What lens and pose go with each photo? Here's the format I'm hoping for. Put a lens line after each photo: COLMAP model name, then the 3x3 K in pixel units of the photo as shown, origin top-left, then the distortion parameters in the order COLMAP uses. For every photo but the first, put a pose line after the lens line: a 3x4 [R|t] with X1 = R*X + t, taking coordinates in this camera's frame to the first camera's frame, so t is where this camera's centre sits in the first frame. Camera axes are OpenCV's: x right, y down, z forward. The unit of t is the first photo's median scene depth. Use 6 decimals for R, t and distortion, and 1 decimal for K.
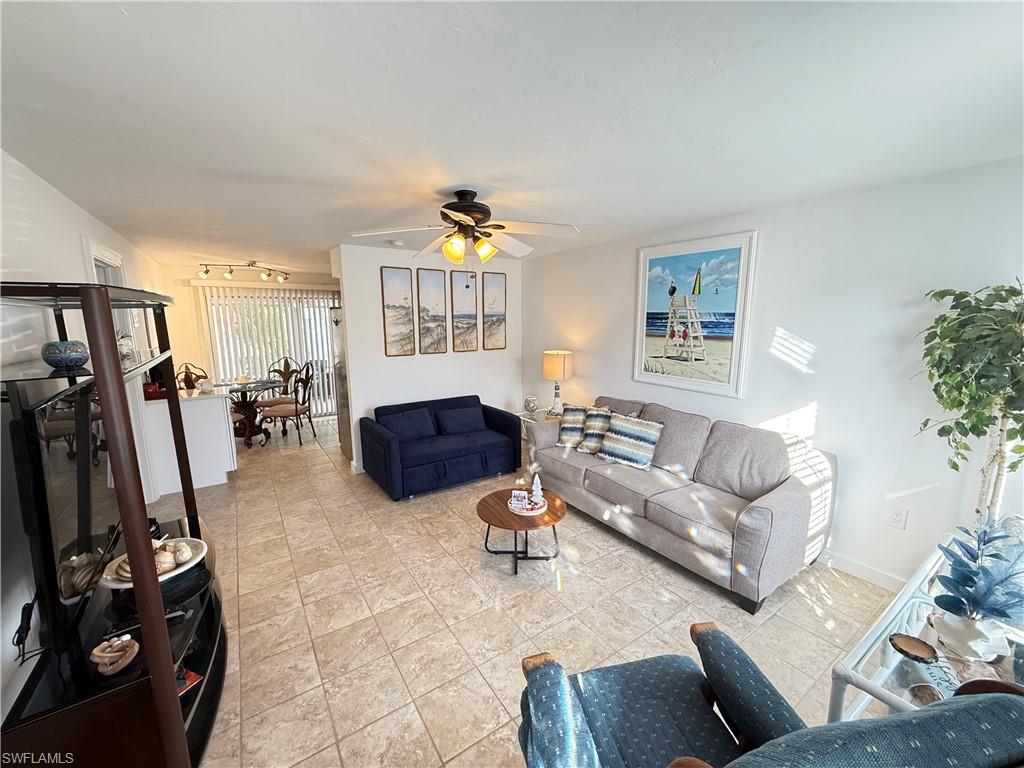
lens RADIAL K [[409.8, 0, 508.5], [0, 409.8, 384.7], [0, 0, 1]] dist [-0.000007, -0.000111]
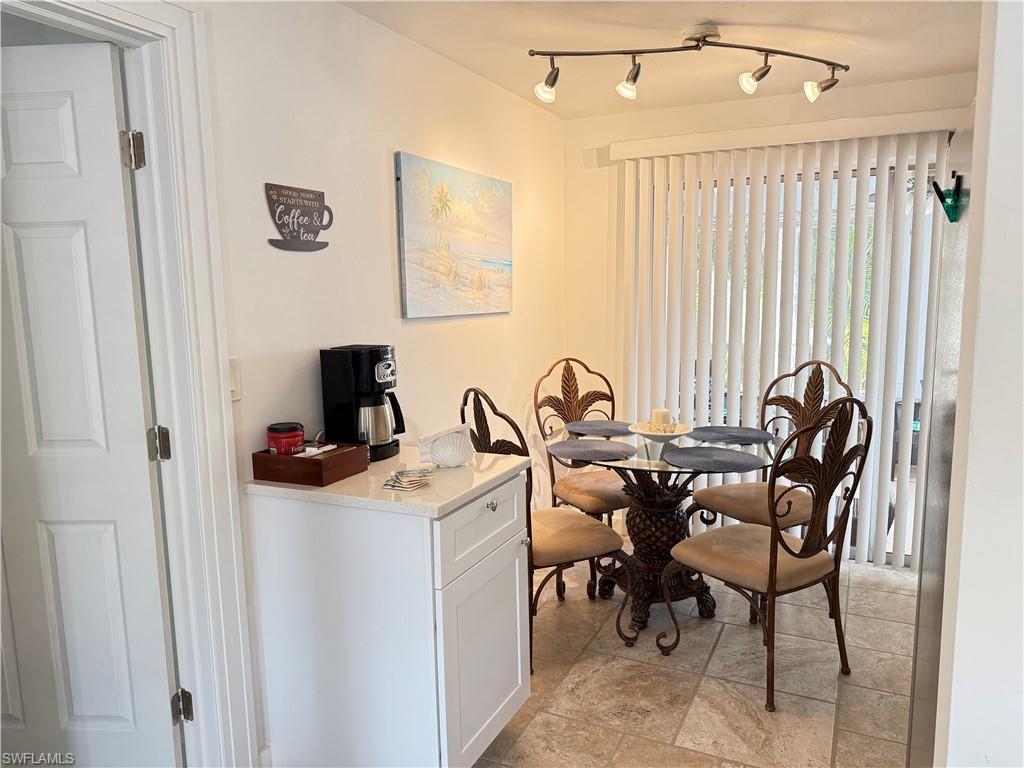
lens RADIAL K [[732.4, 0, 510.5], [0, 732.4, 383.5], [0, 0, 1]] dist [-0.001900, -0.001899]
pose [[0.504988, 0.112014, -0.855827, -0.205687], [-0.123065, 0.990757, 0.057058, -0.059812], [0.854308, 0.076509, 0.514105, 0.576558]]
